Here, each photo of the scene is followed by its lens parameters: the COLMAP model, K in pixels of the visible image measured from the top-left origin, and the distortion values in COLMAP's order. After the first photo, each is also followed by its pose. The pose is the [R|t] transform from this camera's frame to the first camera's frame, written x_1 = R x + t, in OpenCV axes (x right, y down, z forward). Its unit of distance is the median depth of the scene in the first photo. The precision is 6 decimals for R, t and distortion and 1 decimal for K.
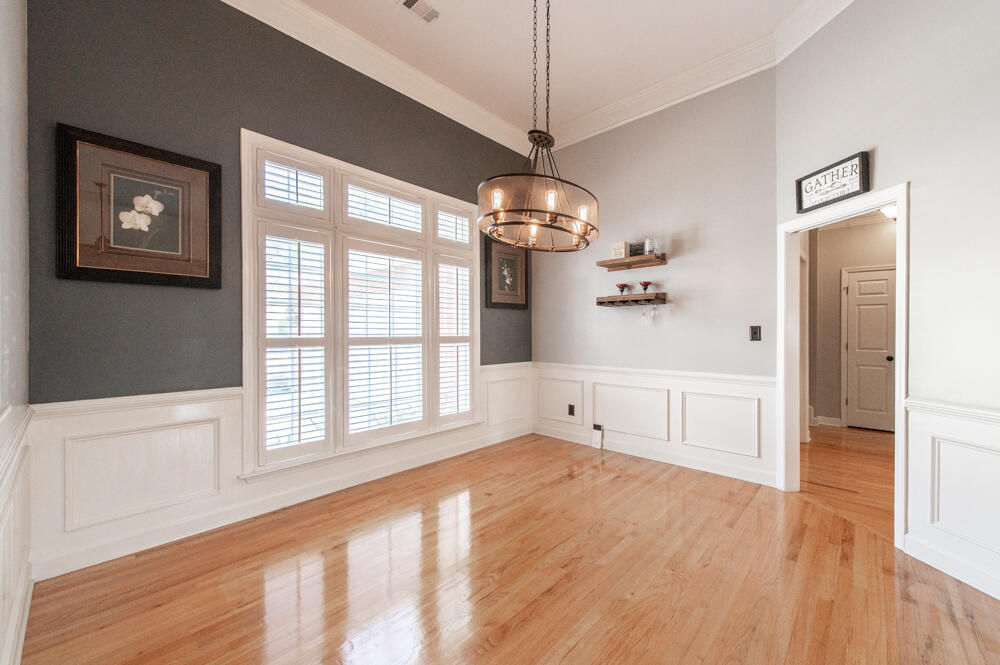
lens RADIAL K [[392.6, 0, 505.1], [0, 392.6, 334.3], [0, 0, 1]] dist [0.009939, -0.002448]
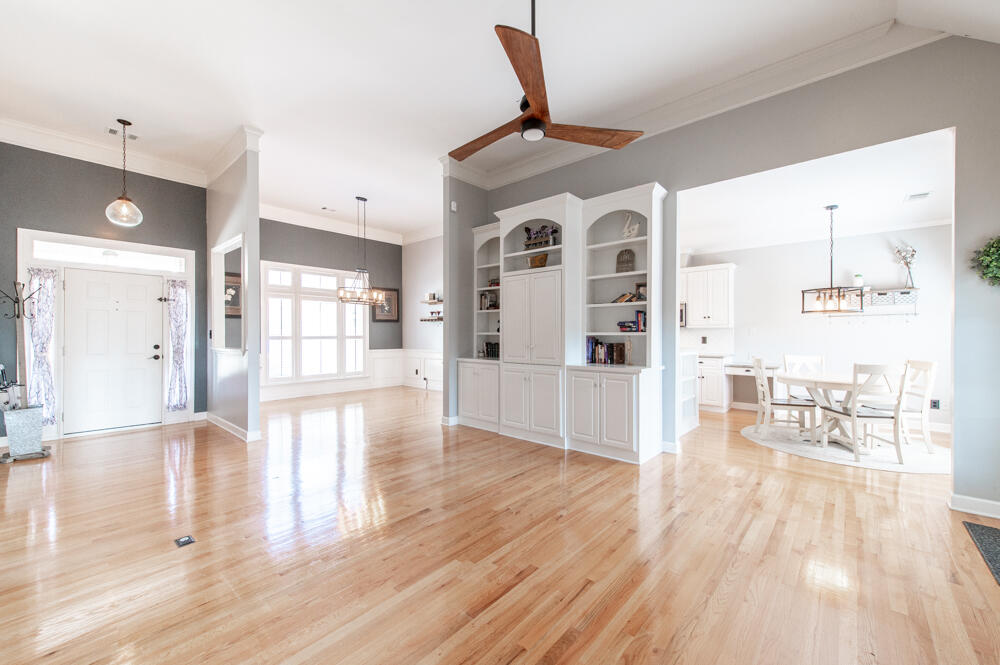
lens RADIAL K [[392.6, 0, 493.8], [0, 392.6, 334.6], [0, 0, 1]] dist [0.009939, -0.002448]
pose [[0.999987, -0.000425, 0.005011, 0.645628], [0.000429, 1.000000, -0.000690, 0.000840], [-0.005011, 0.000692, 0.999987, -1.199146]]
